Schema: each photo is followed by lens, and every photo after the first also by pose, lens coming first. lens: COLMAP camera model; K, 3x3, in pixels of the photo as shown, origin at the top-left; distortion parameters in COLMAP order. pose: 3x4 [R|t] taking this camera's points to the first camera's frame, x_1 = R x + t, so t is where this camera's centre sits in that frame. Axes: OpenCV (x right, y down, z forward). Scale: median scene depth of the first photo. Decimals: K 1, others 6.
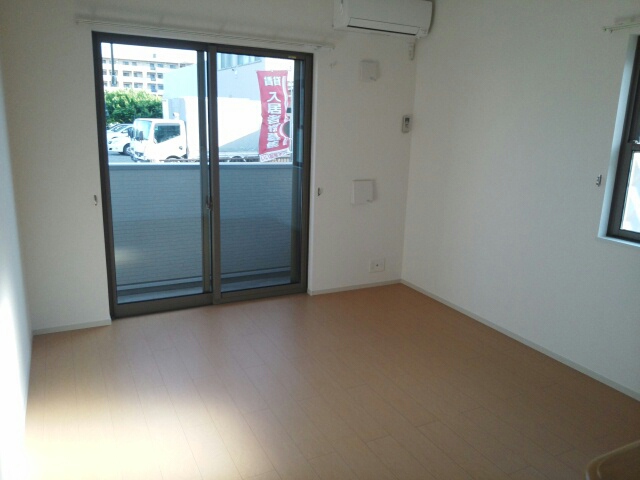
lens RADIAL K [[521.6, 0, 320.0], [0, 521.6, 240.0], [0, 0, 1]] dist [-0.004753, -0.015705]
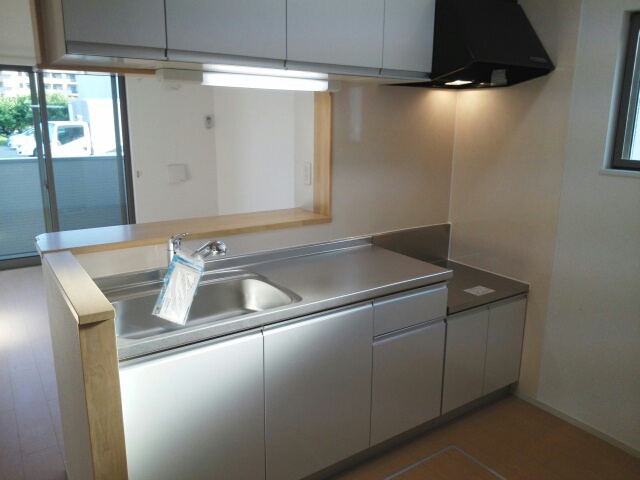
lens RADIAL K [[521.6, 0, 320.0], [0, 521.6, 240.0], [0, 0, 1]] dist [-0.004753, -0.015705]
pose [[0.992580, -0.053310, 0.109285, 0.080001], [0.052504, 0.998568, 0.010247, 0.022497], [-0.109675, -0.004433, 0.993958, -0.099922]]
